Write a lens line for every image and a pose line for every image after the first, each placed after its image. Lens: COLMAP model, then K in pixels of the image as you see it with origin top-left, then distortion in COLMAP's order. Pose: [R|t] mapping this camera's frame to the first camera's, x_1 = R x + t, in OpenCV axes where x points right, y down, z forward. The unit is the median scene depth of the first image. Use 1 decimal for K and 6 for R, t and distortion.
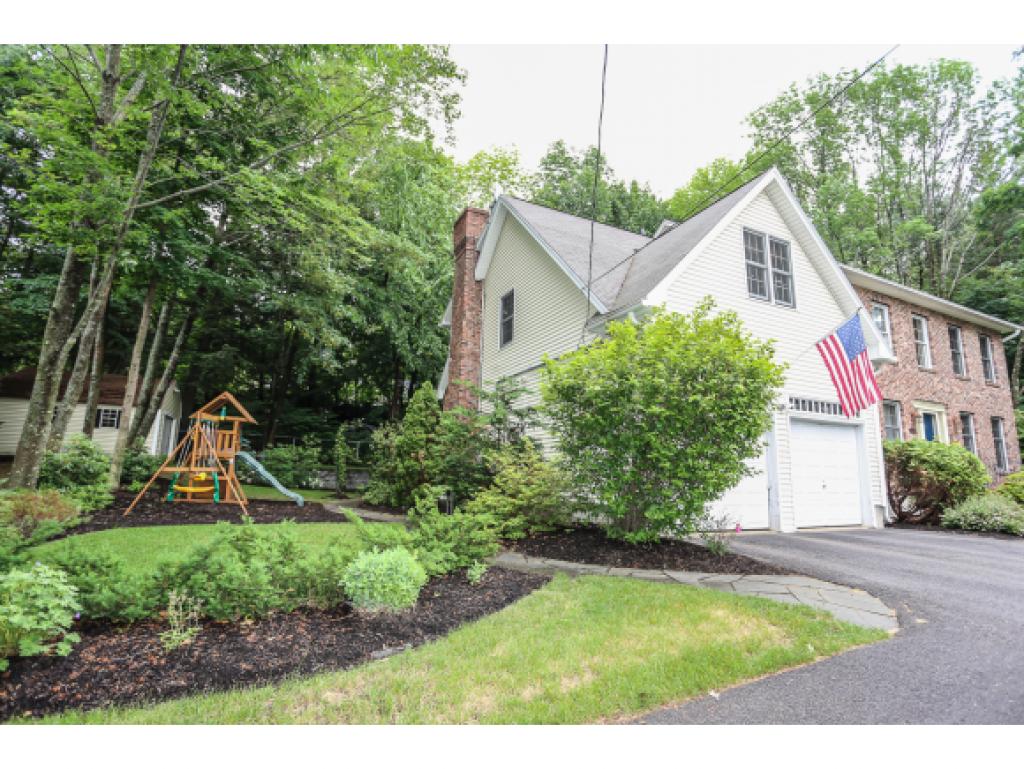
lens RADIAL K [[525.0, 0, 511.6], [0, 525.0, 382.9], [0, 0, 1]] dist [-0.059470, 0.022903]
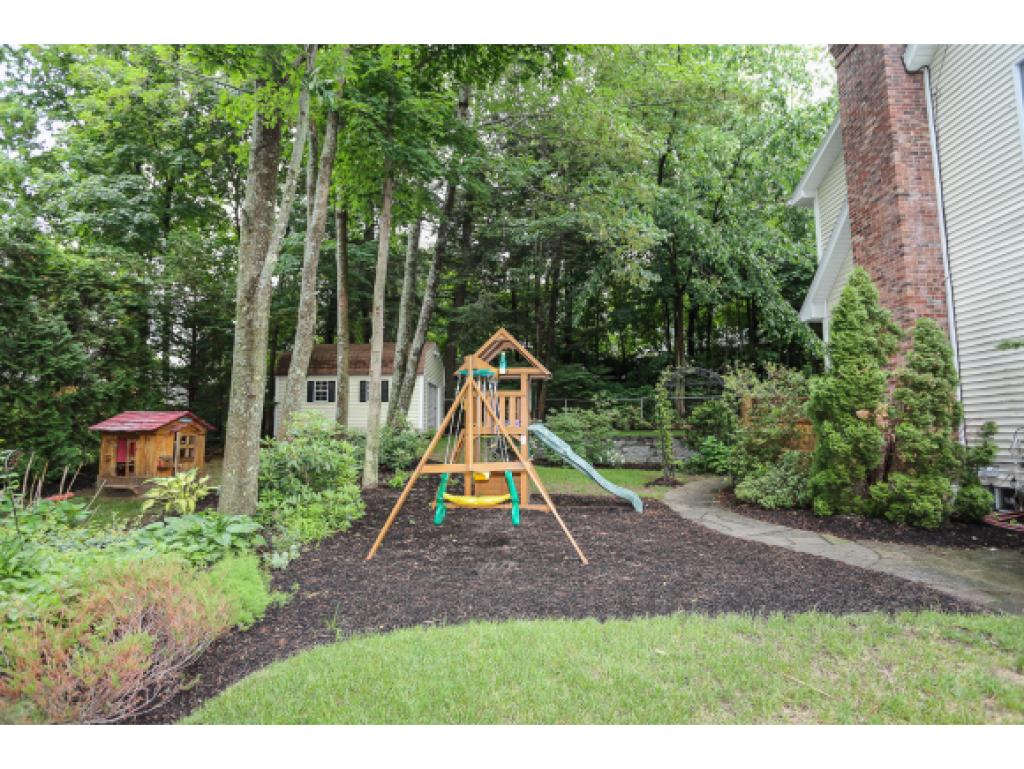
lens RADIAL K [[525.0, 0, 512.4], [0, 525.0, 382.8], [0, 0, 1]] dist [-0.059470, 0.022903]
pose [[0.900319, -0.072960, -0.429071, -0.276042], [0.107140, 0.992665, 0.056016, 0.046913], [0.421837, -0.096403, 0.901532, 0.430724]]
